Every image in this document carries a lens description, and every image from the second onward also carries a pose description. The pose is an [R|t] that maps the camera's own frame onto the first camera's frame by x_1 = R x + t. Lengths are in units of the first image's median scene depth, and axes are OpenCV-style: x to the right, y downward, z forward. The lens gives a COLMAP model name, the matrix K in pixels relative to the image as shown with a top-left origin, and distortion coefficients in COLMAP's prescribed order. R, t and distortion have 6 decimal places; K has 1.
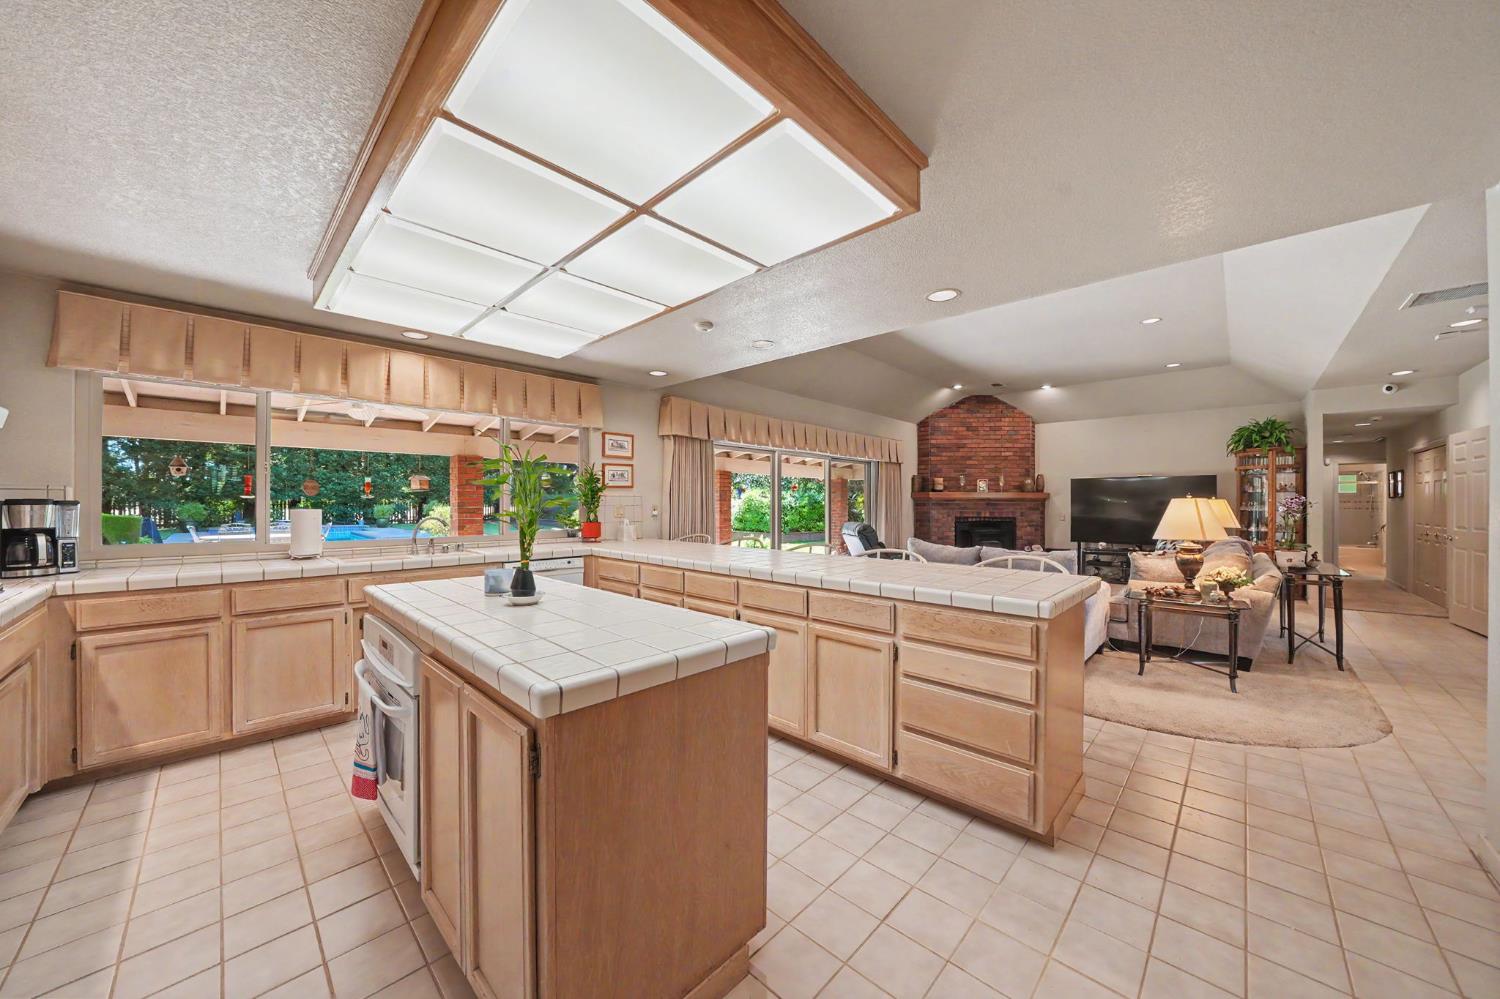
lens RADIAL K [[522.9, 0, 740.3], [0, 522.9, 499.3], [0, 0, 1]] dist [-0.012891, 0.000215]
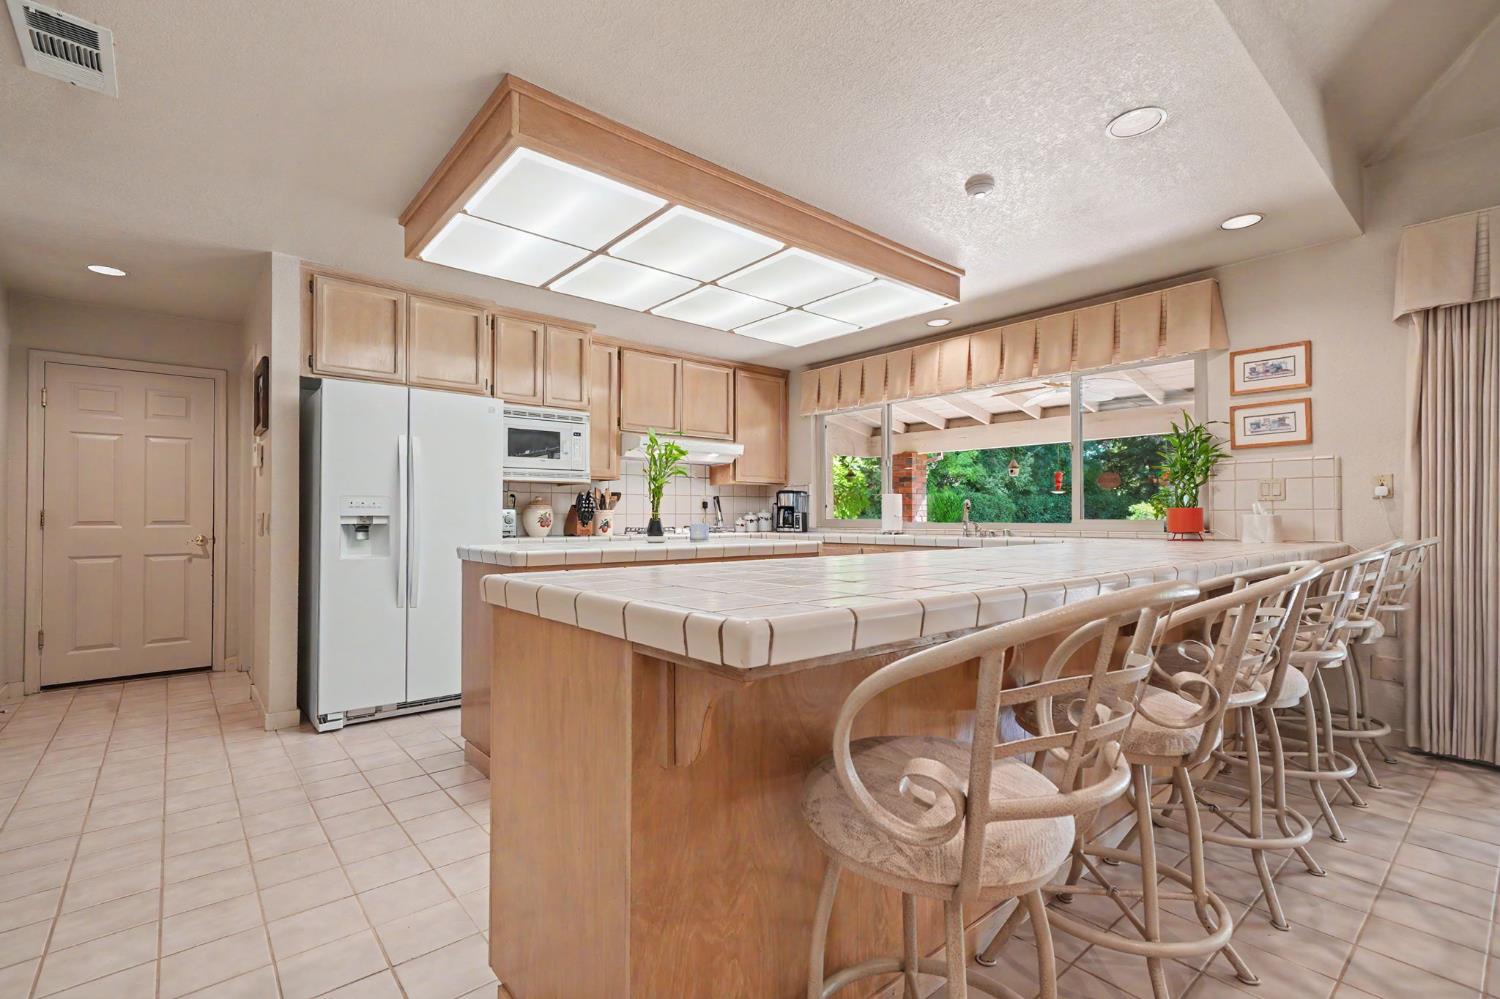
lens RADIAL K [[672.7, 0, 750.0], [0, 672.7, 499.5], [0, 0, 1]] dist [0.001417, 0.000209]
pose [[-0.089016, -0.023875, -0.995744, 0.382504], [0.010788, 0.999631, -0.024933, 0.033411], [0.995972, -0.012961, -0.088725, 0.398162]]
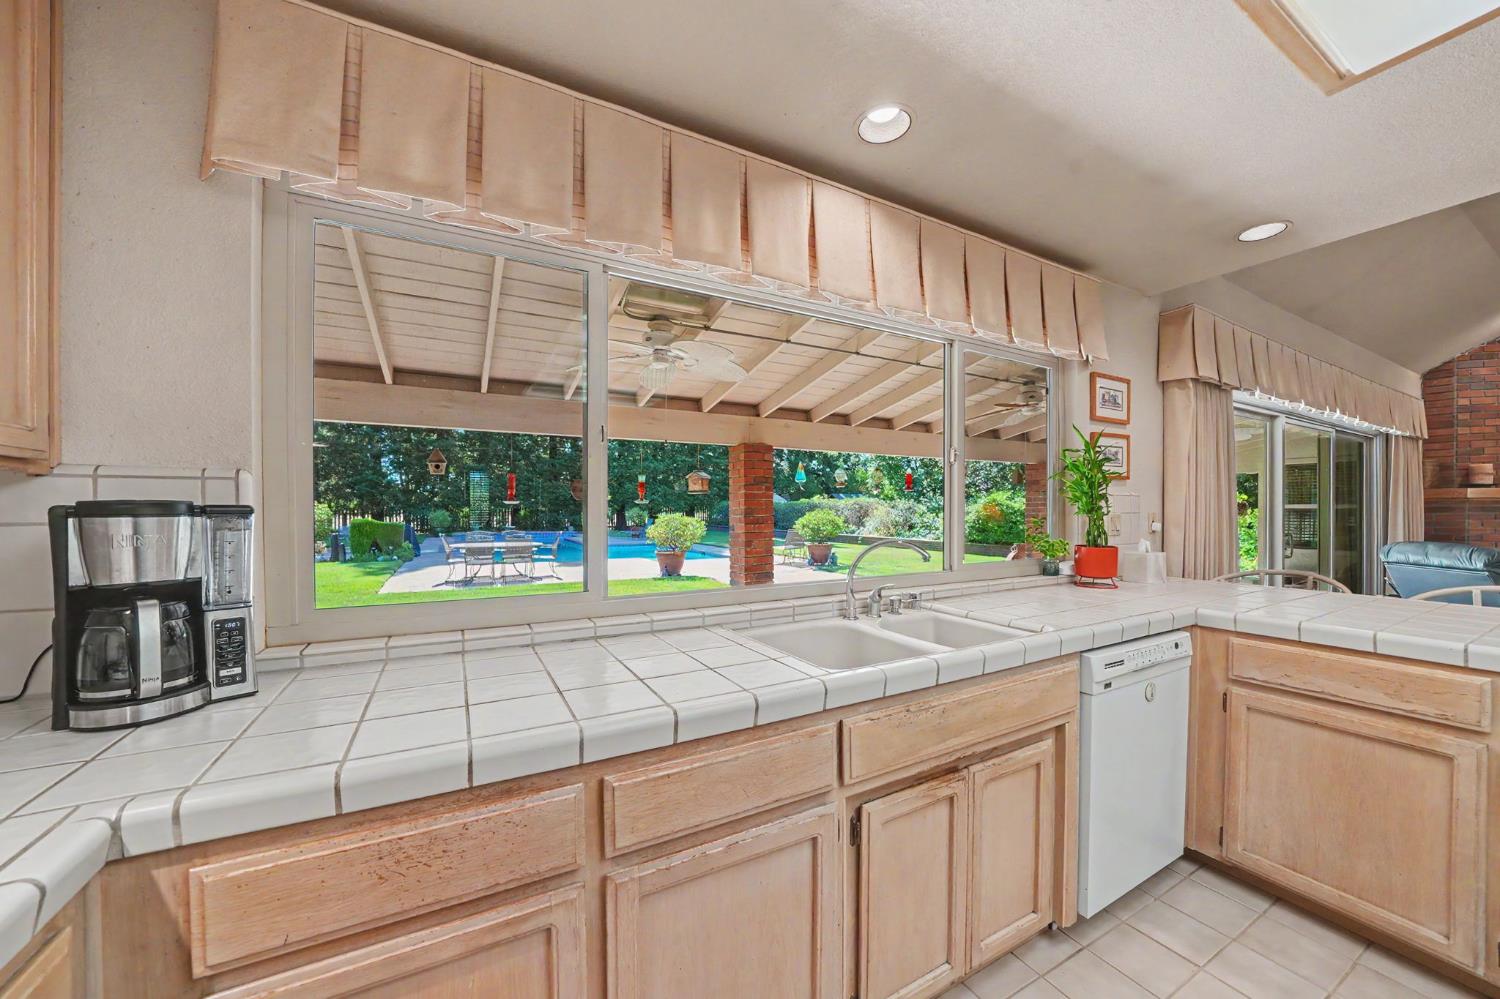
lens RADIAL K [[549.3, 0, 751.8], [0, 549.3, 509.1], [0, 0, 1]] dist [-0.012727, 0.000137]
pose [[0.956537, -0.004075, -0.291582, -0.317710], [0.006093, 0.999963, 0.006014, 0.001974], [0.291547, -0.007529, 0.956527, 0.279712]]
